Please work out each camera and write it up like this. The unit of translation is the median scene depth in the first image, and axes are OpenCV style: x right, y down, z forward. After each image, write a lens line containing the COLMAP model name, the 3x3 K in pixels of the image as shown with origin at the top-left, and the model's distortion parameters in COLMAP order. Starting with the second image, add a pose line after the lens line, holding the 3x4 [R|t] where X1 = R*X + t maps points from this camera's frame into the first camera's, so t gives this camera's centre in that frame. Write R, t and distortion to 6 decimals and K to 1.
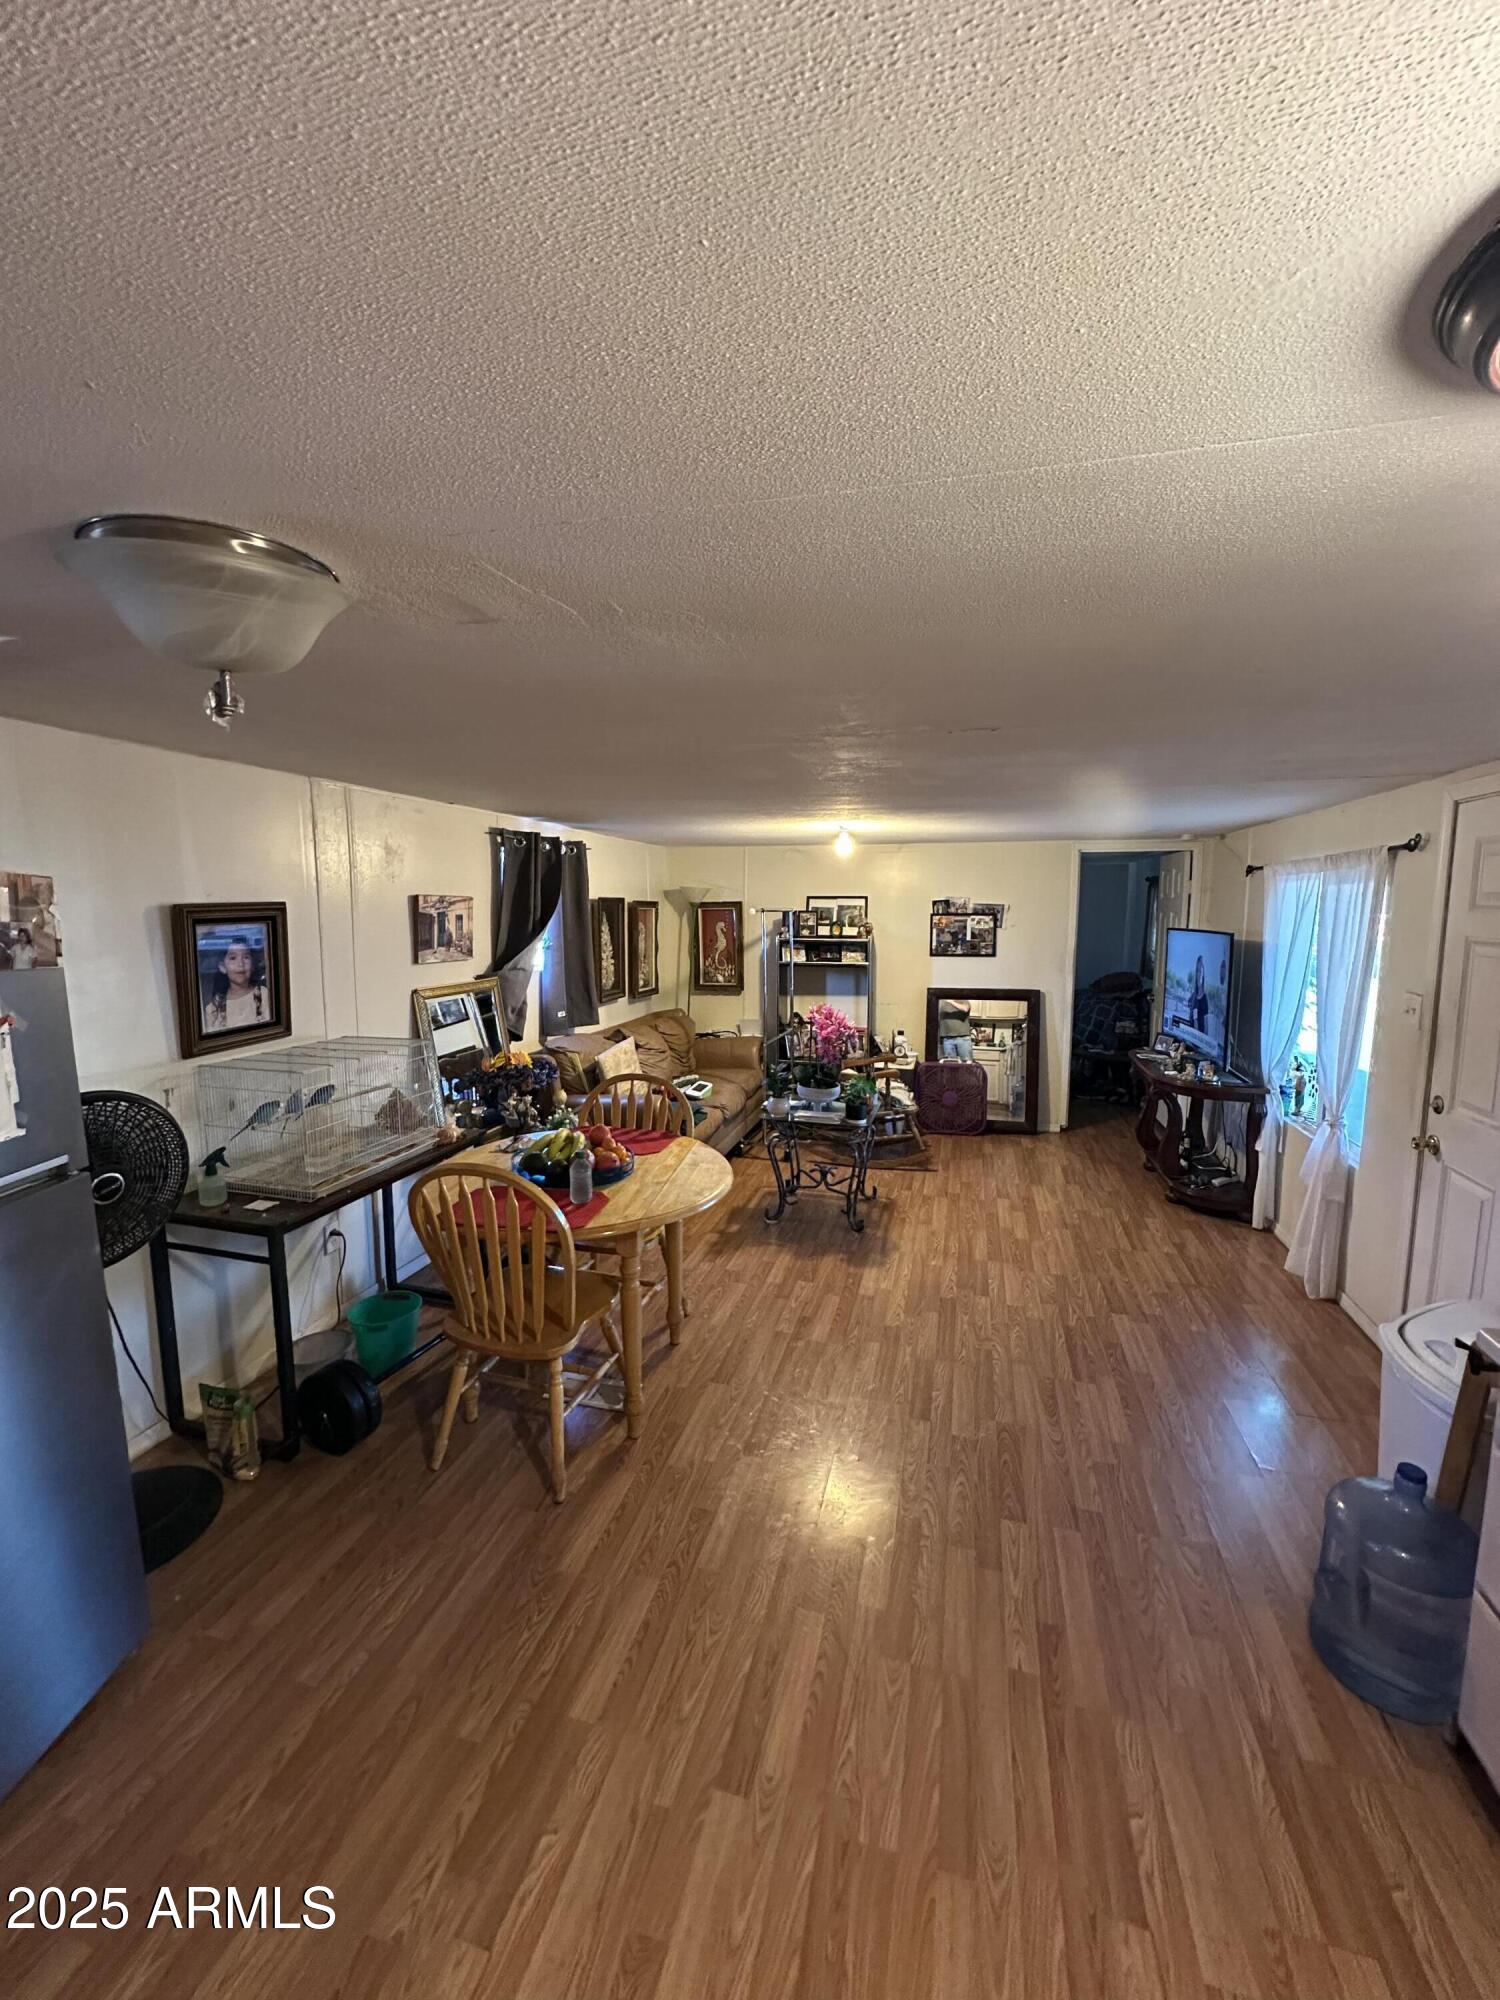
lens RADIAL K [[793.5, 0, 750.0], [0, 793.5, 1000.0], [0, 0, 1]] dist [0.000574, 0.000041]
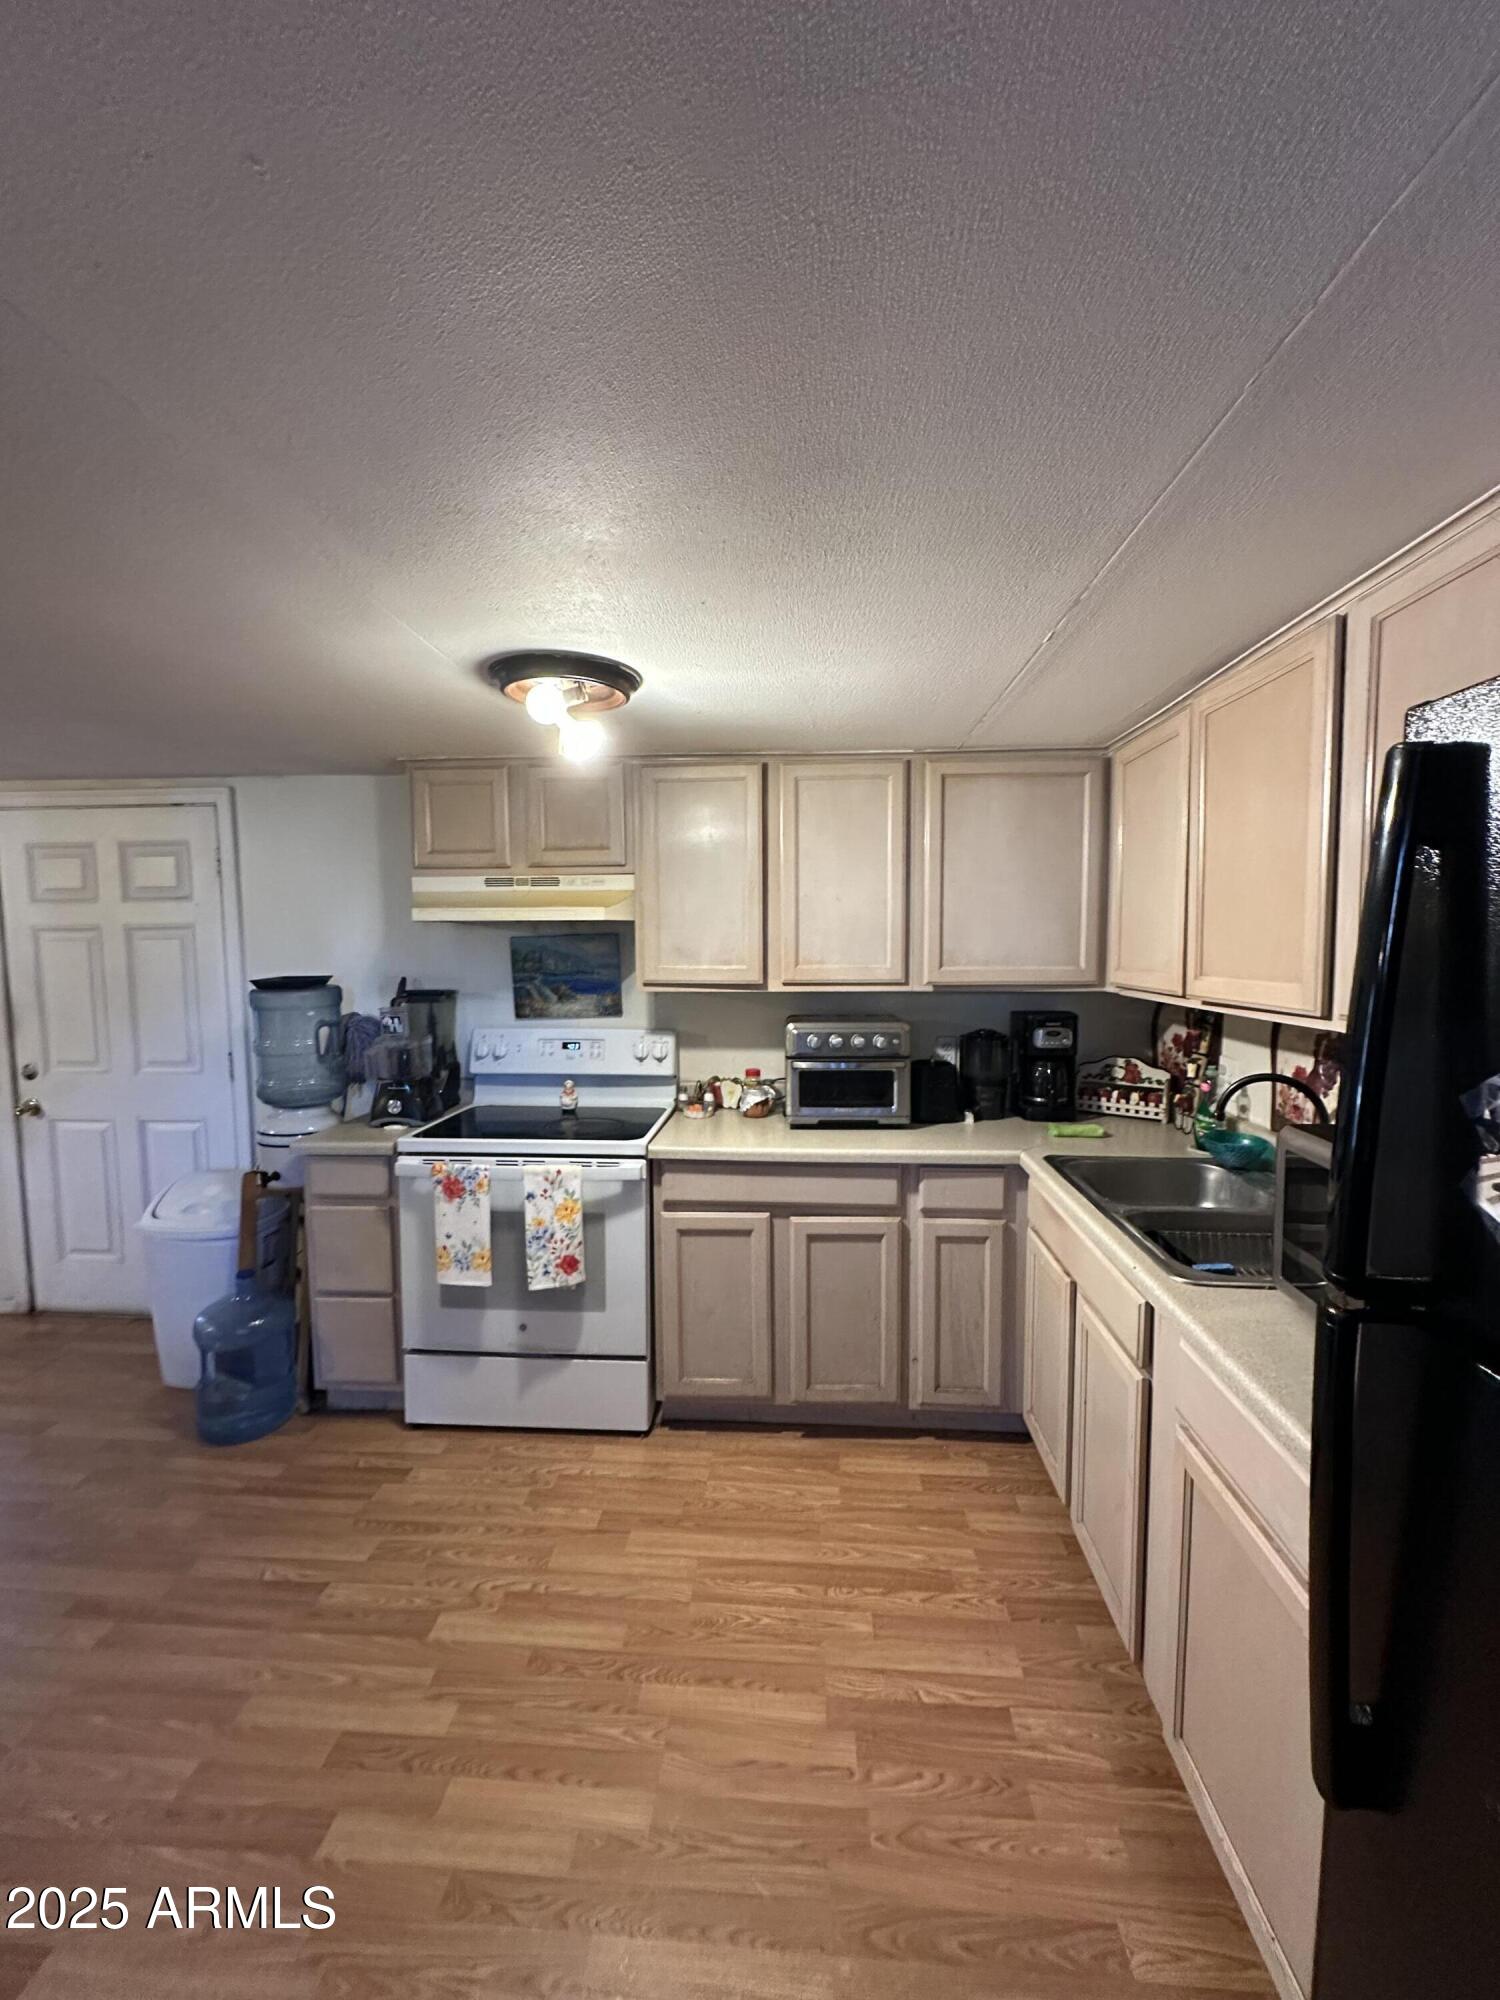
lens RADIAL K [[793.5, 0, 750.0], [0, 793.5, 1000.0], [0, 0, 1]] dist [0.000574, 0.000041]
pose [[-0.203473, -0.072792, 0.976371, -0.722989], [0.122034, 0.987570, 0.099059, 0.065728], [-0.971446, 0.139306, -0.192061, 0.295982]]
